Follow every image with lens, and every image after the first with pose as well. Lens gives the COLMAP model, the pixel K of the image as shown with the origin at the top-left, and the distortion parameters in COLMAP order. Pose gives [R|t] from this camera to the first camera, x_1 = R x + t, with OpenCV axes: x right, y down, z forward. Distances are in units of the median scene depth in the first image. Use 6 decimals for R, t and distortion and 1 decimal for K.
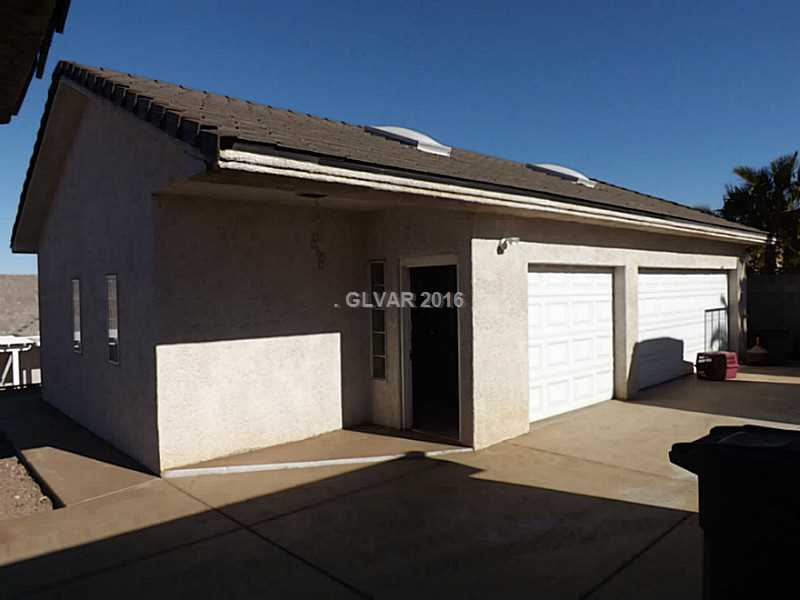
lens RADIAL K [[583.3, 0, 378.0], [0, 583.3, 299.2], [0, 0, 1]] dist [-0.075518, 0.004064]
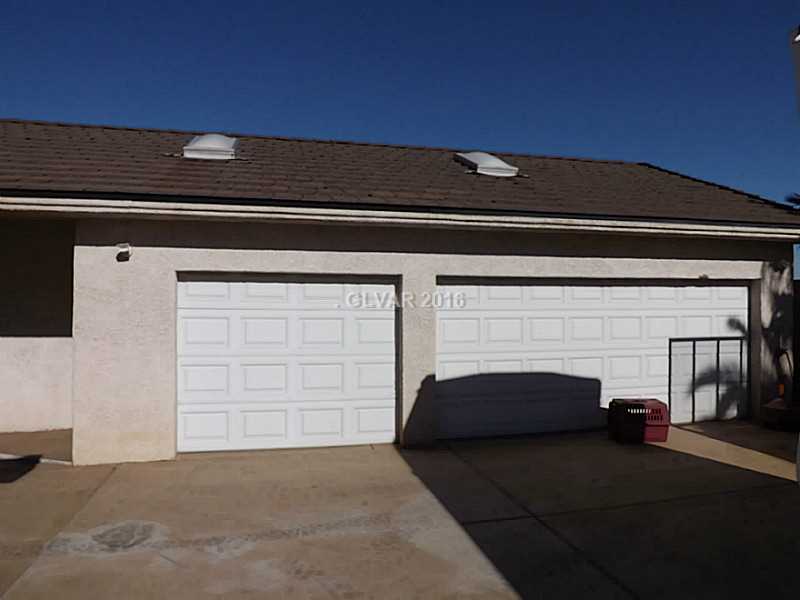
lens RADIAL K [[566.6, 0, 400.2], [0, 566.6, 253.5], [0, 0, 1]] dist [-0.081821, 0.002264]
pose [[0.881396, -0.024336, -0.471751, 0.766824], [-0.027061, 0.994431, -0.101859, -0.007266], [0.471603, 0.102544, 0.875829, 0.306565]]
